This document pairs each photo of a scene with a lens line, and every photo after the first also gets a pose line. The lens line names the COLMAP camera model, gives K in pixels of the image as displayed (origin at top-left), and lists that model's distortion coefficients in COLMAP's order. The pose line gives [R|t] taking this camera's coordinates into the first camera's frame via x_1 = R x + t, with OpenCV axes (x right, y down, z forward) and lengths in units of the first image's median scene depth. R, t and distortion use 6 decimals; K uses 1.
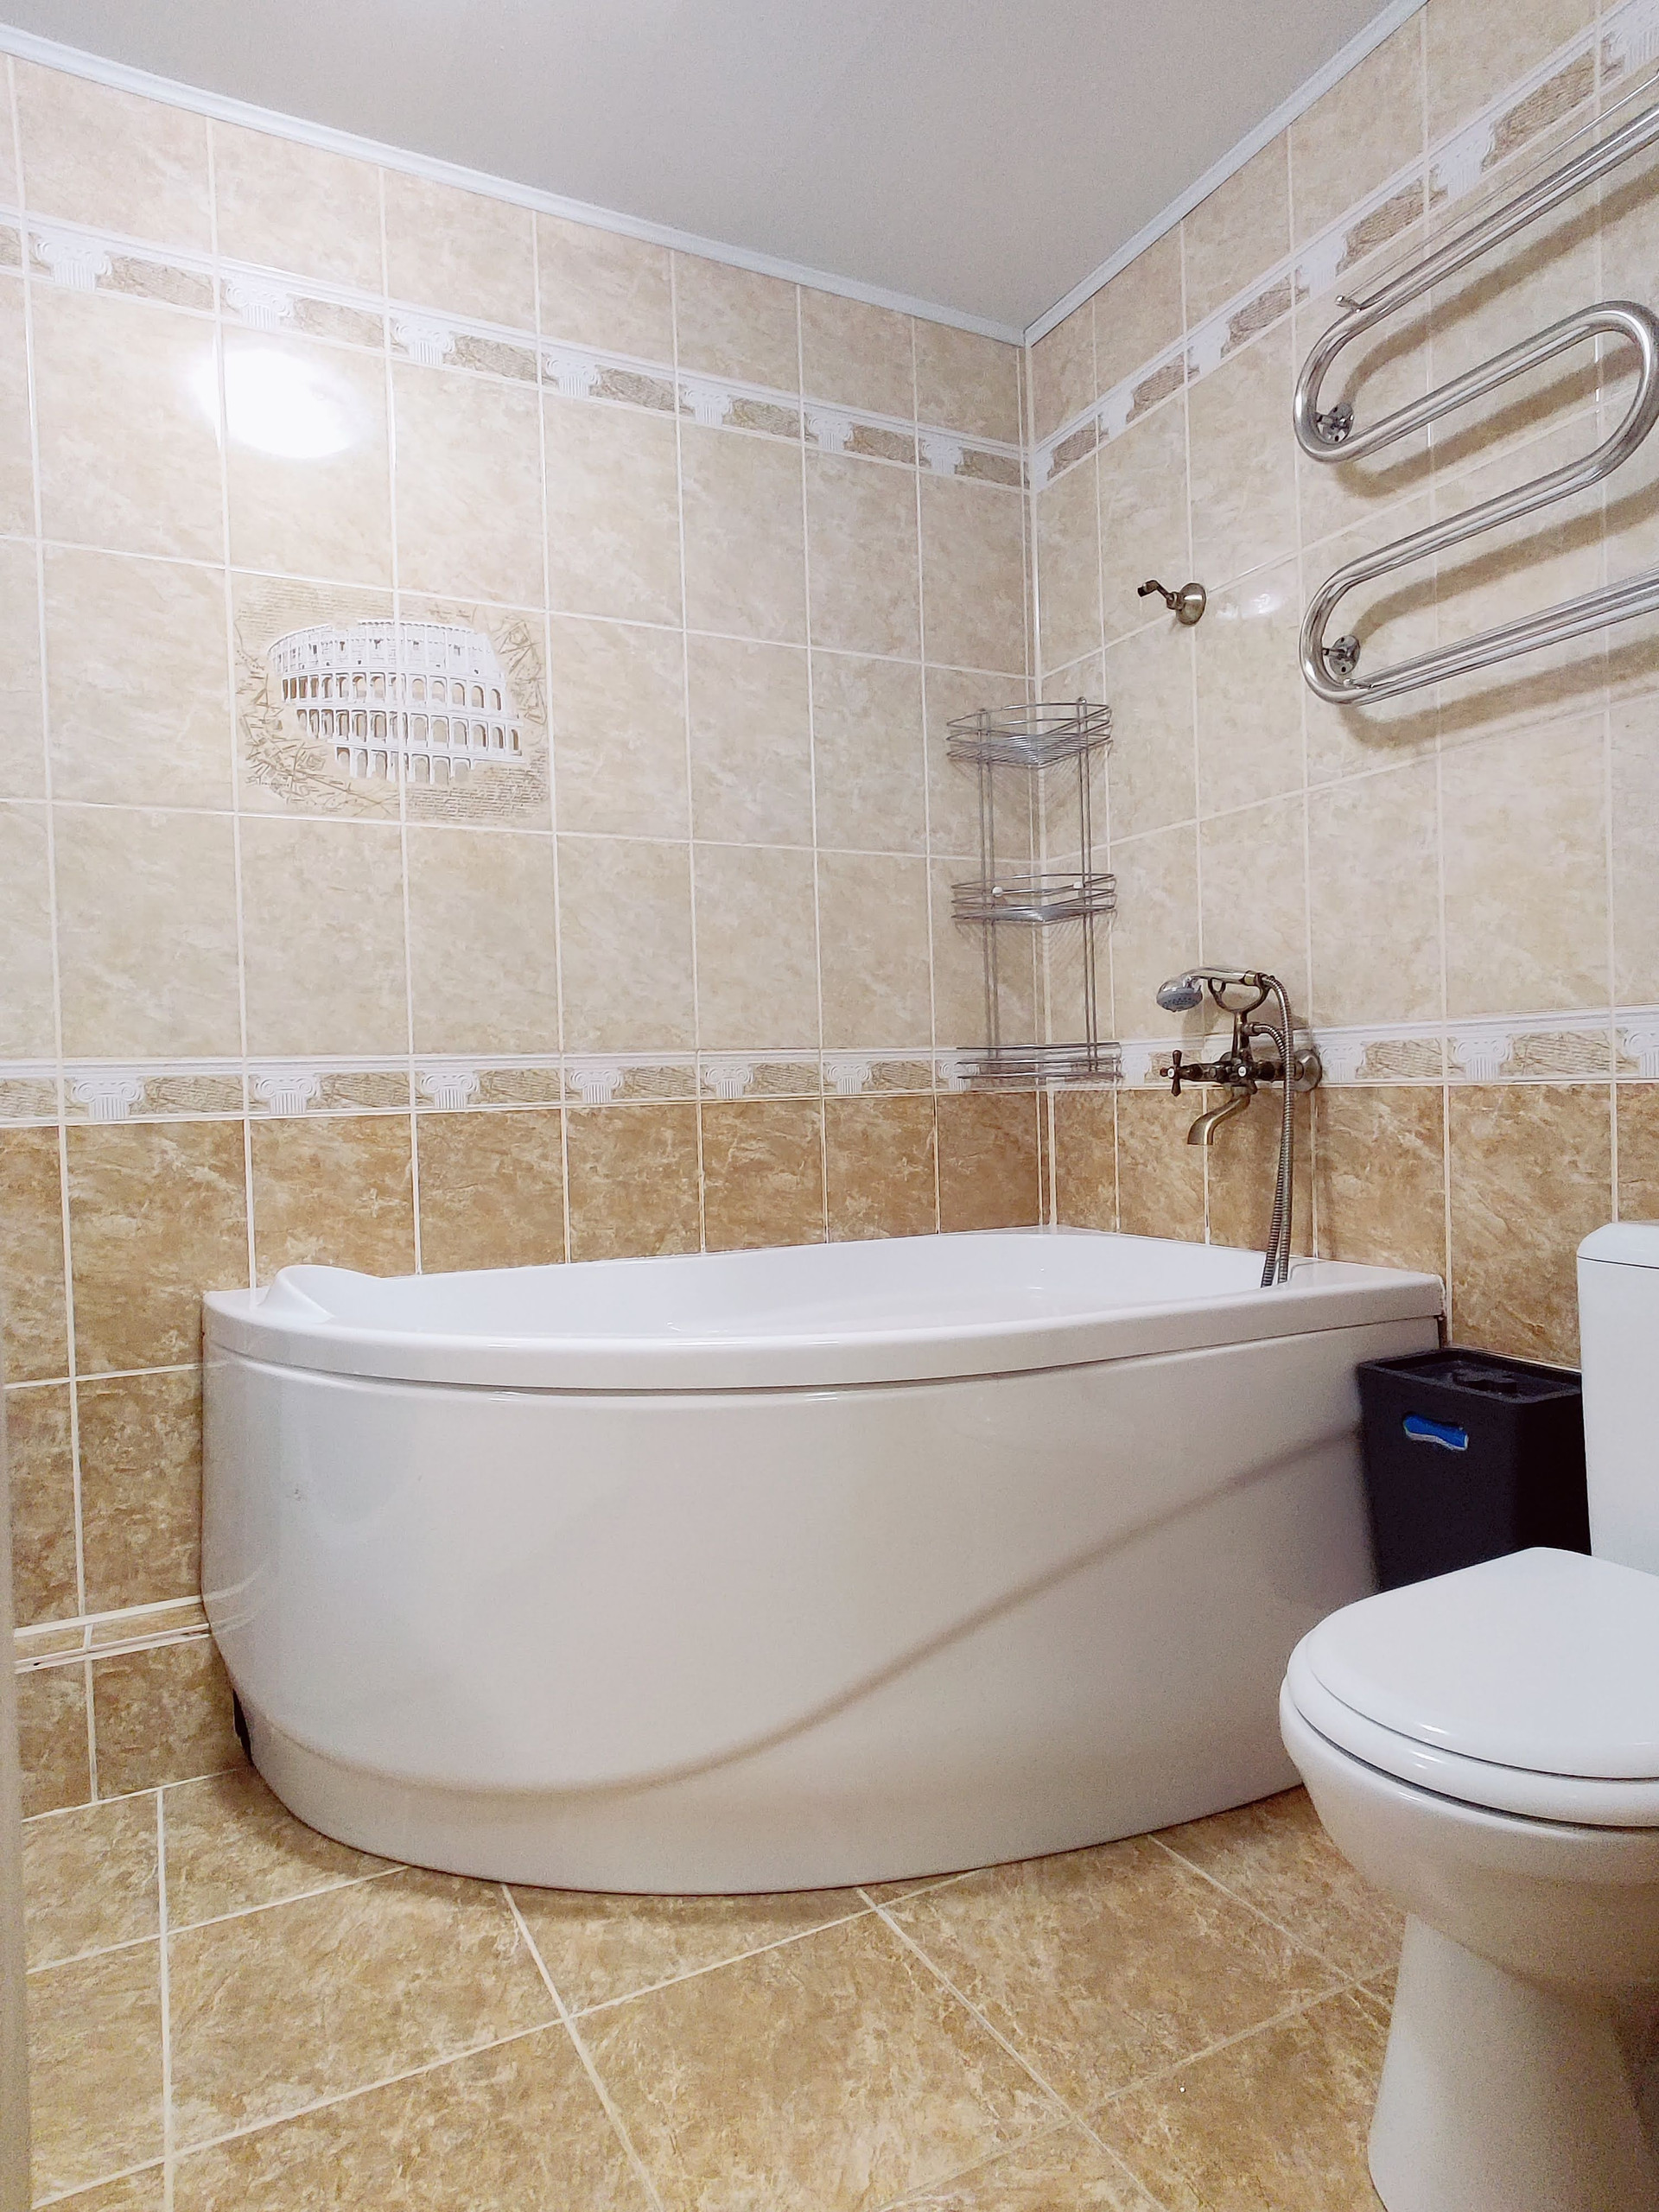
lens RADIAL K [[1315.4, 0, 819.0], [0, 1315.4, 1117.7], [0, 0, 1]] dist [-0.014265, 0.013911]
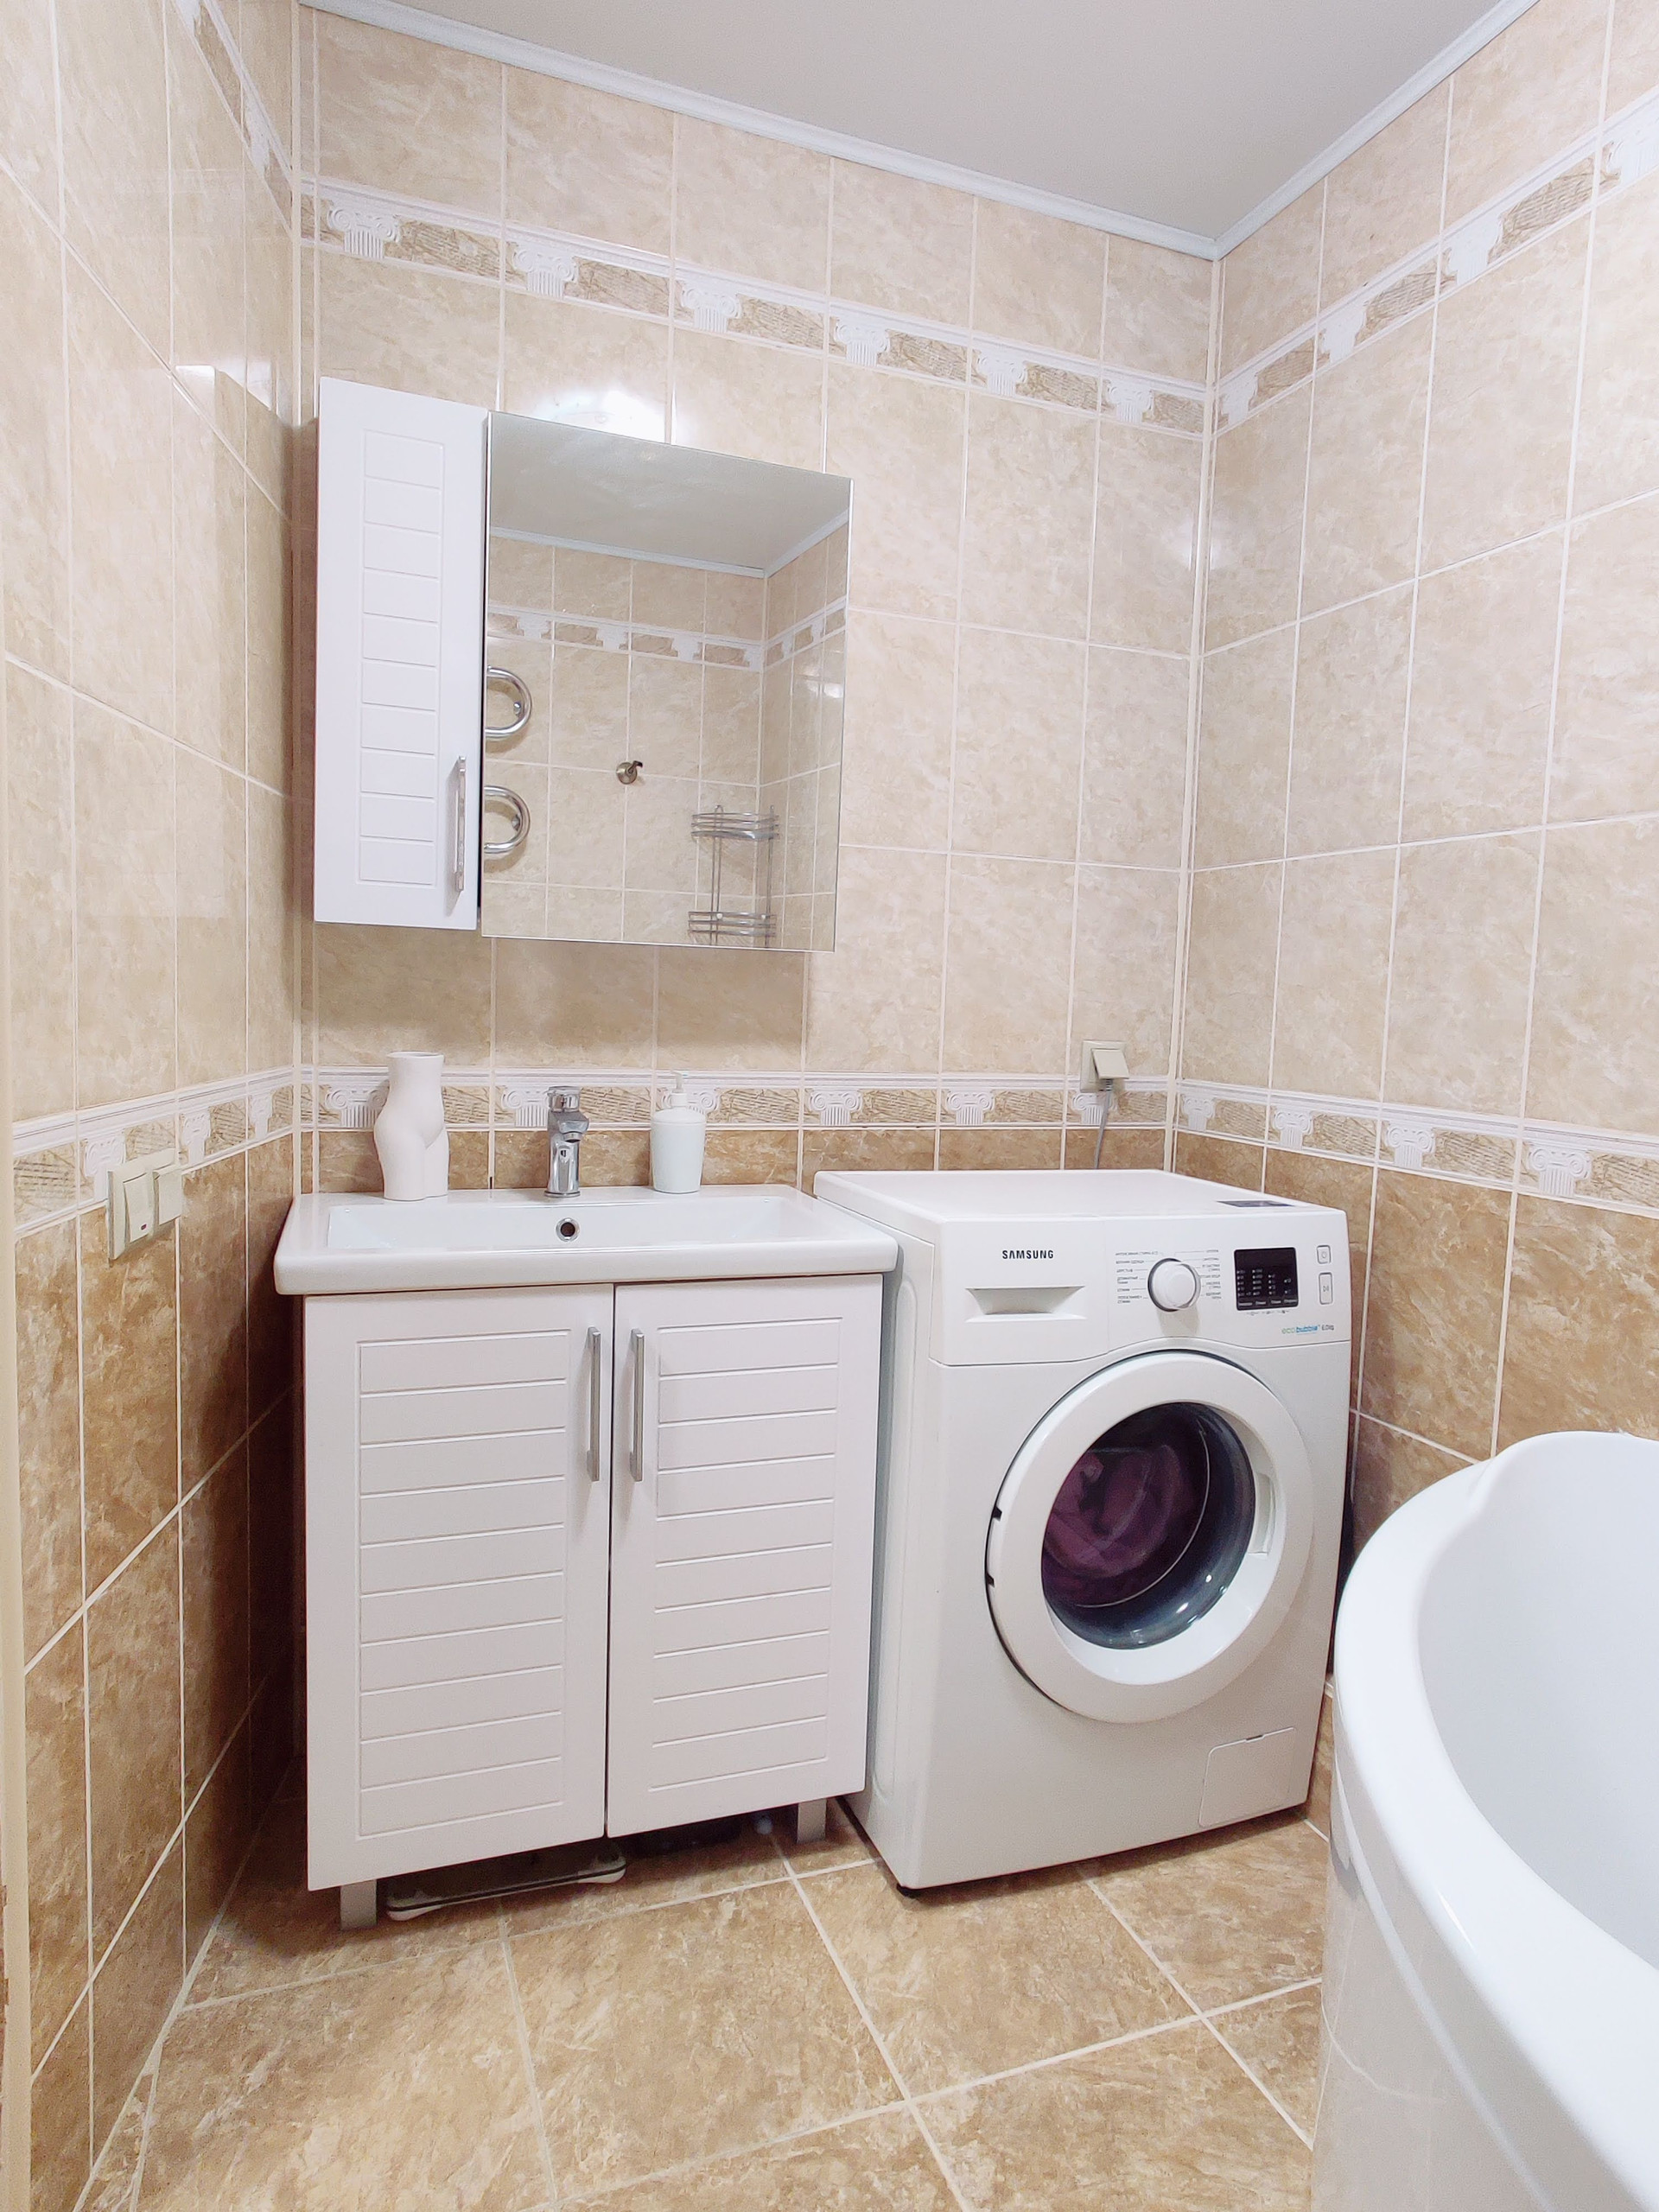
lens RADIAL K [[1315.4, 0, 829.6], [0, 1315.4, 1120.1], [0, 0, 1]] dist [-0.014265, 0.013911]
pose [[-0.087164, 0.118796, -0.989085, 0.181502], [-0.057920, 0.990580, 0.124080, -0.067147], [0.994509, 0.068103, -0.079462, 0.318043]]
